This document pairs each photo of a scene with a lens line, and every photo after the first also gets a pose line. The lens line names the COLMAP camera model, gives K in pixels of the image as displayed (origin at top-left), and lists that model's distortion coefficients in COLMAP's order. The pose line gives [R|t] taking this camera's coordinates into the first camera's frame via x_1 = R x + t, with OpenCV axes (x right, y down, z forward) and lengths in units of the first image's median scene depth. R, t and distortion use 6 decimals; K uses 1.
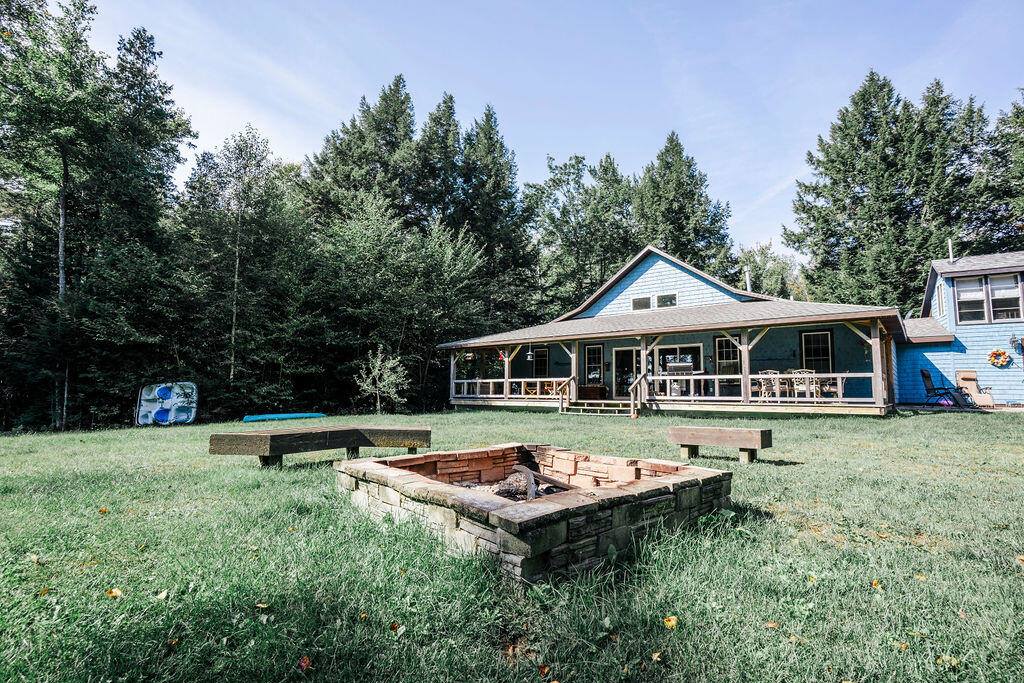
lens RADIAL K [[481.7, 0, 523.0], [0, 481.7, 340.6], [0, 0, 1]] dist [-0.000893, 0.000862]
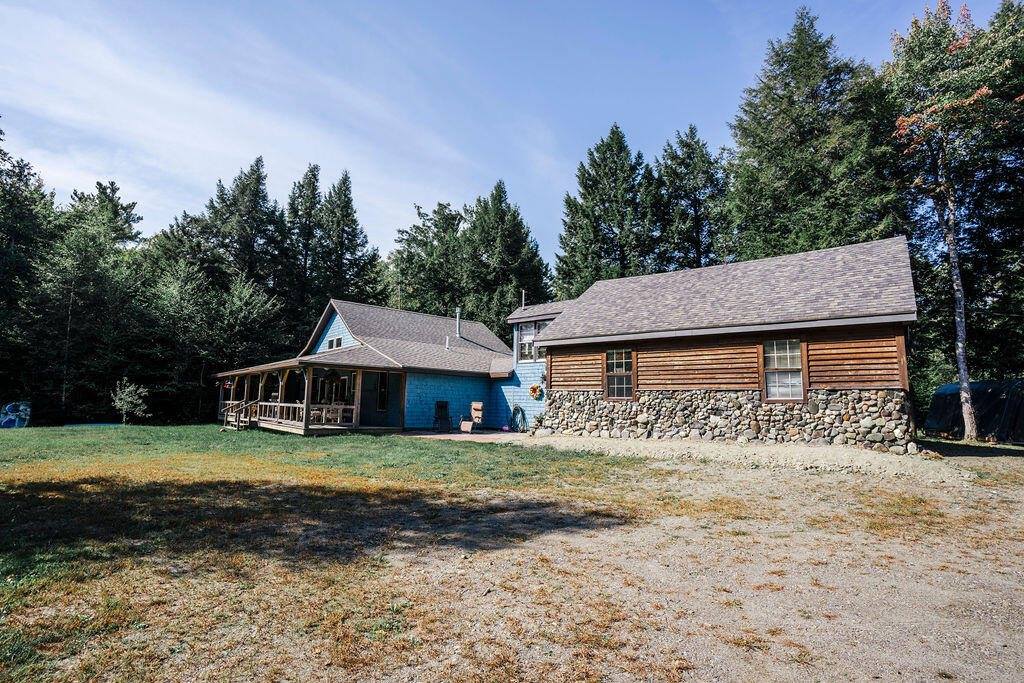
lens RADIAL K [[481.7, 0, 510.8], [0, 481.7, 341.1], [0, 0, 1]] dist [-0.000893, 0.000862]
pose [[0.984393, -0.009273, -0.175739, 0.980723], [0.004269, 0.999575, -0.028832, -0.048368], [0.175932, 0.027632, 0.984014, -0.181993]]
